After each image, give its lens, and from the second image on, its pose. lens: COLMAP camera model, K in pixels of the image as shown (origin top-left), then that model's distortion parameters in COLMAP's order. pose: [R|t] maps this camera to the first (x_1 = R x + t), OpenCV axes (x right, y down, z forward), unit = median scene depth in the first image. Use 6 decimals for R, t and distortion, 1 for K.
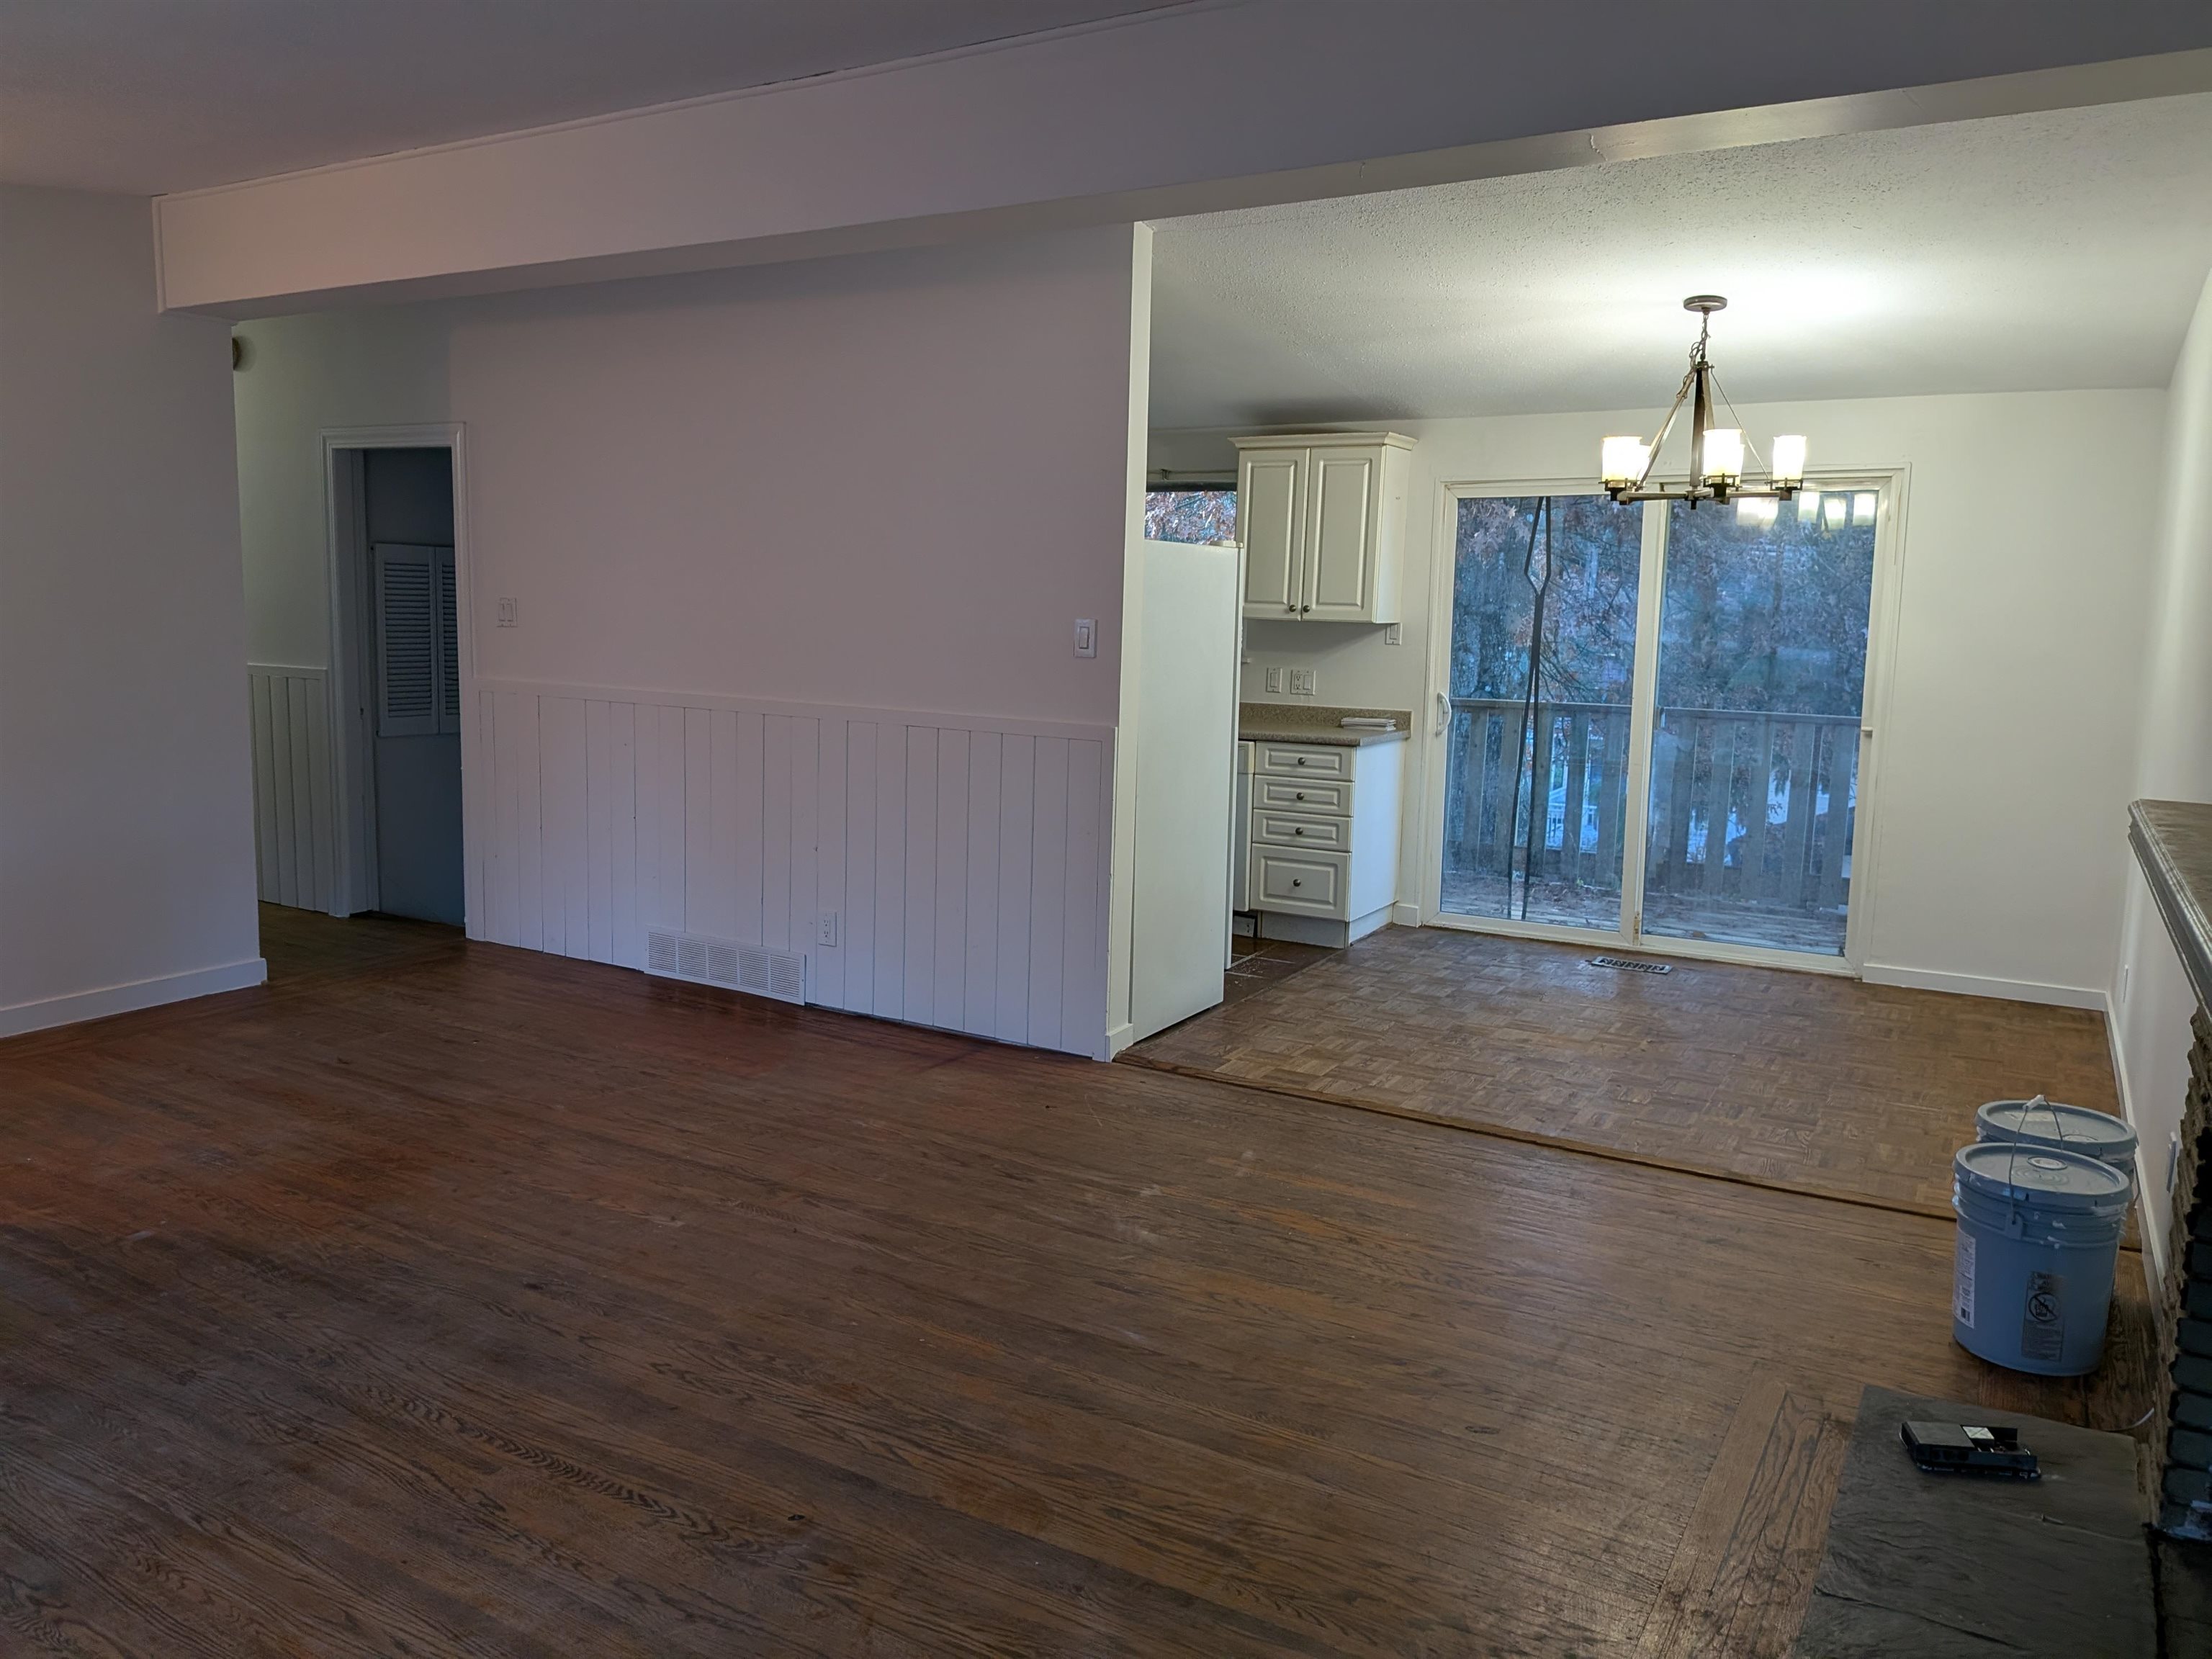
lens RADIAL K [[1567.7, 0, 1075.7], [0, 1567.7, 800.2], [0, 0, 1]] dist [0.081345, -0.119654]
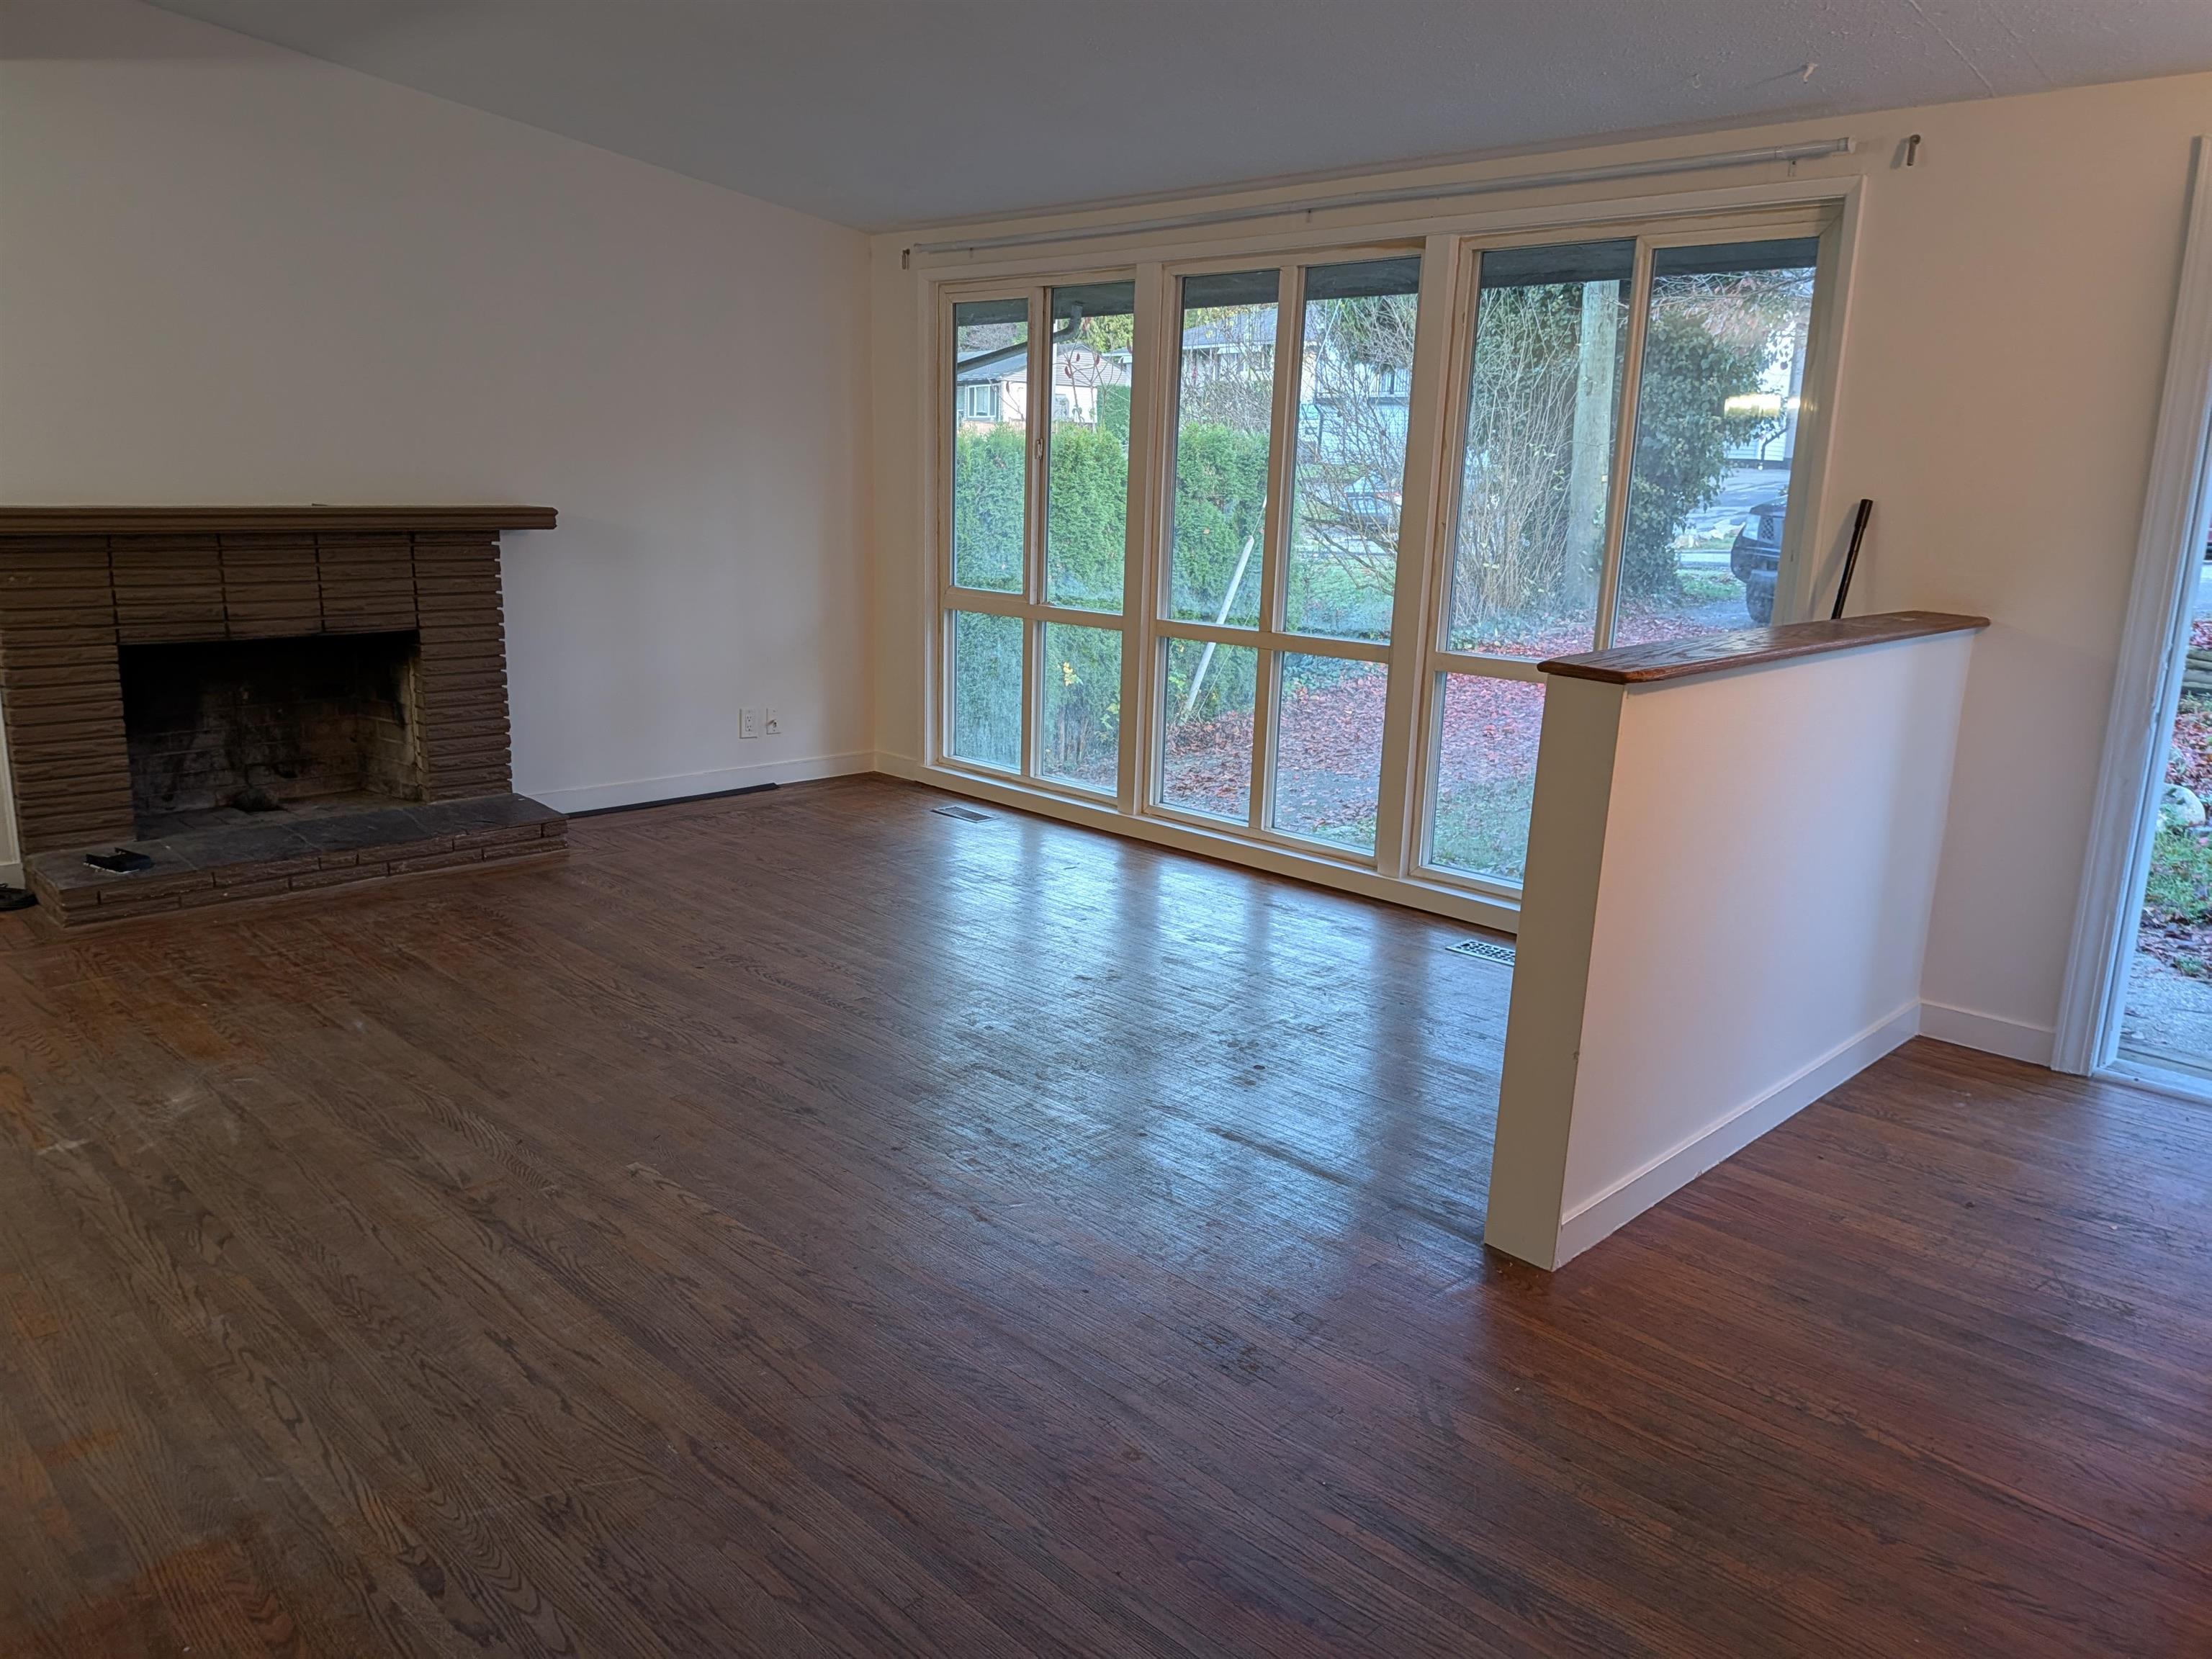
lens RADIAL K [[1570.0, 0, 1106.0], [0, 1570.0, 829.5], [0, 0, 1]] dist [0.071445, -0.144737]
pose [[-0.969407, -0.103165, 0.222726, -0.543090], [-0.020494, 0.938238, 0.345383, -0.163377], [-0.244601, 0.330252, -0.911649, 1.343870]]
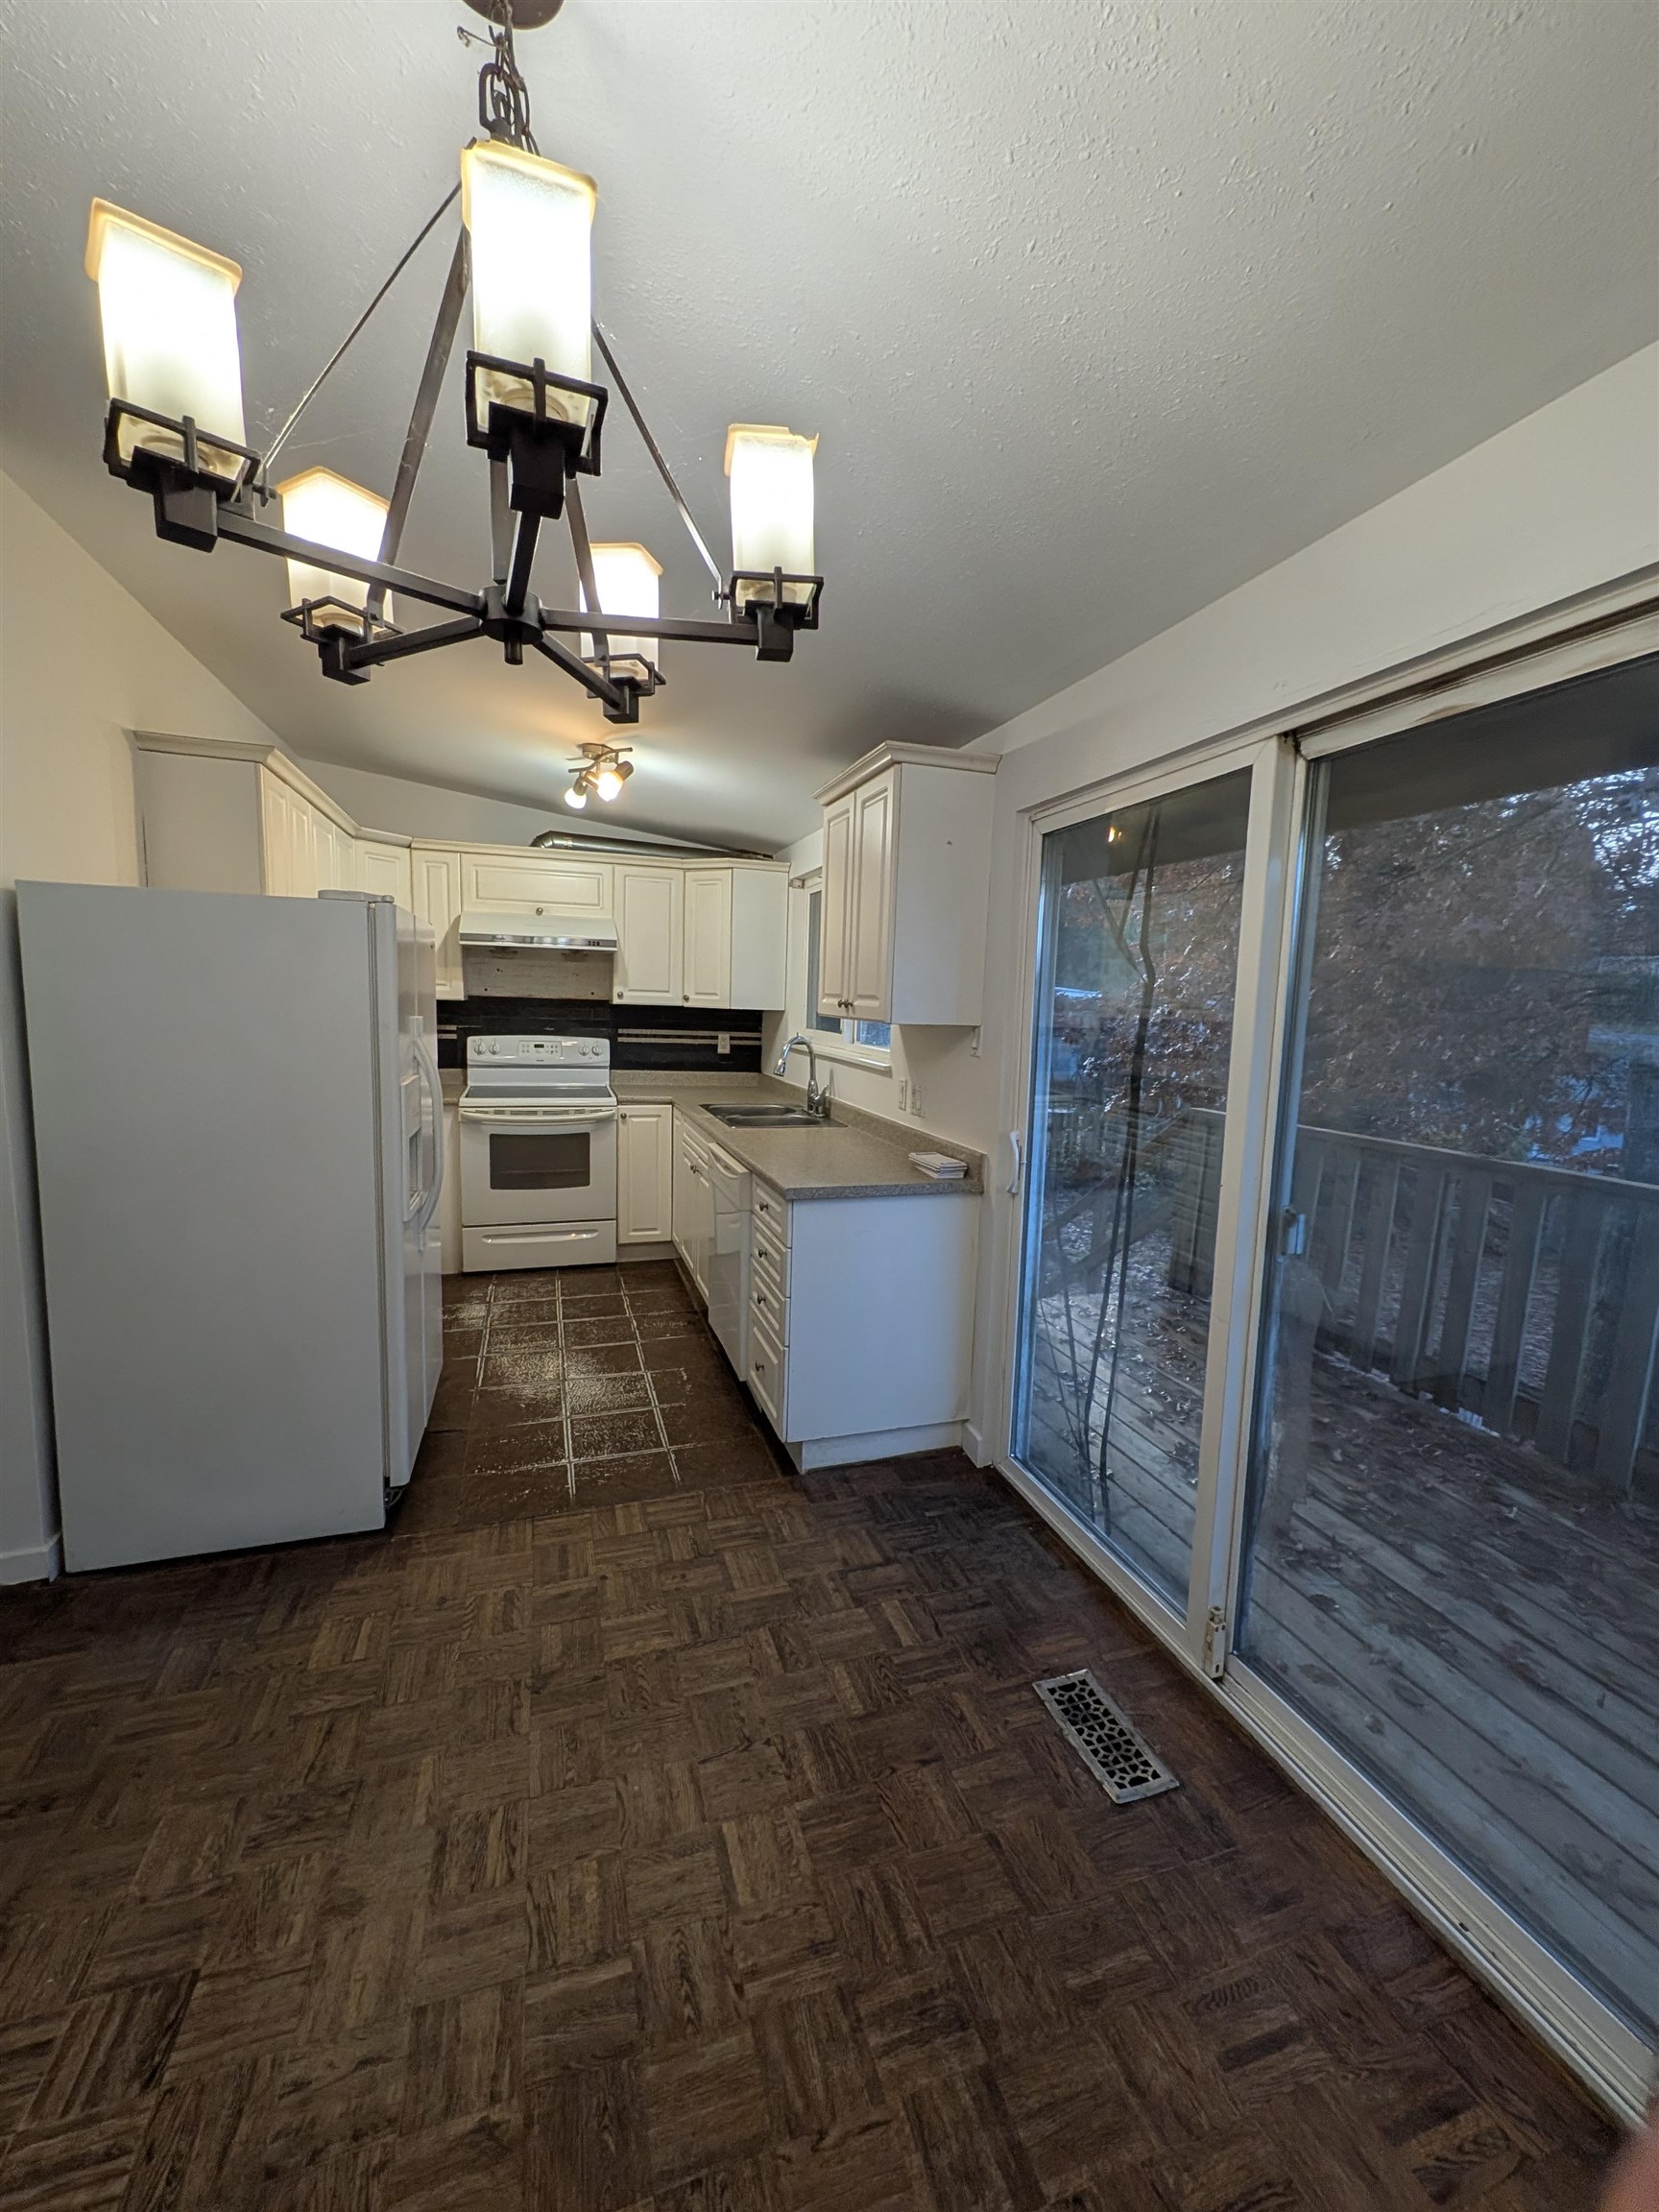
lens RADIAL K [[874.8, 0, 838.9], [0, 874.8, 1104.8], [0, 0, 1]] dist [0.005467, -0.000882]
pose [[0.755608, 0.081361, -0.649951, 0.650422], [-0.098740, 0.995065, 0.009772, -0.119499], [0.647539, 0.056792, 0.759913, 1.056548]]
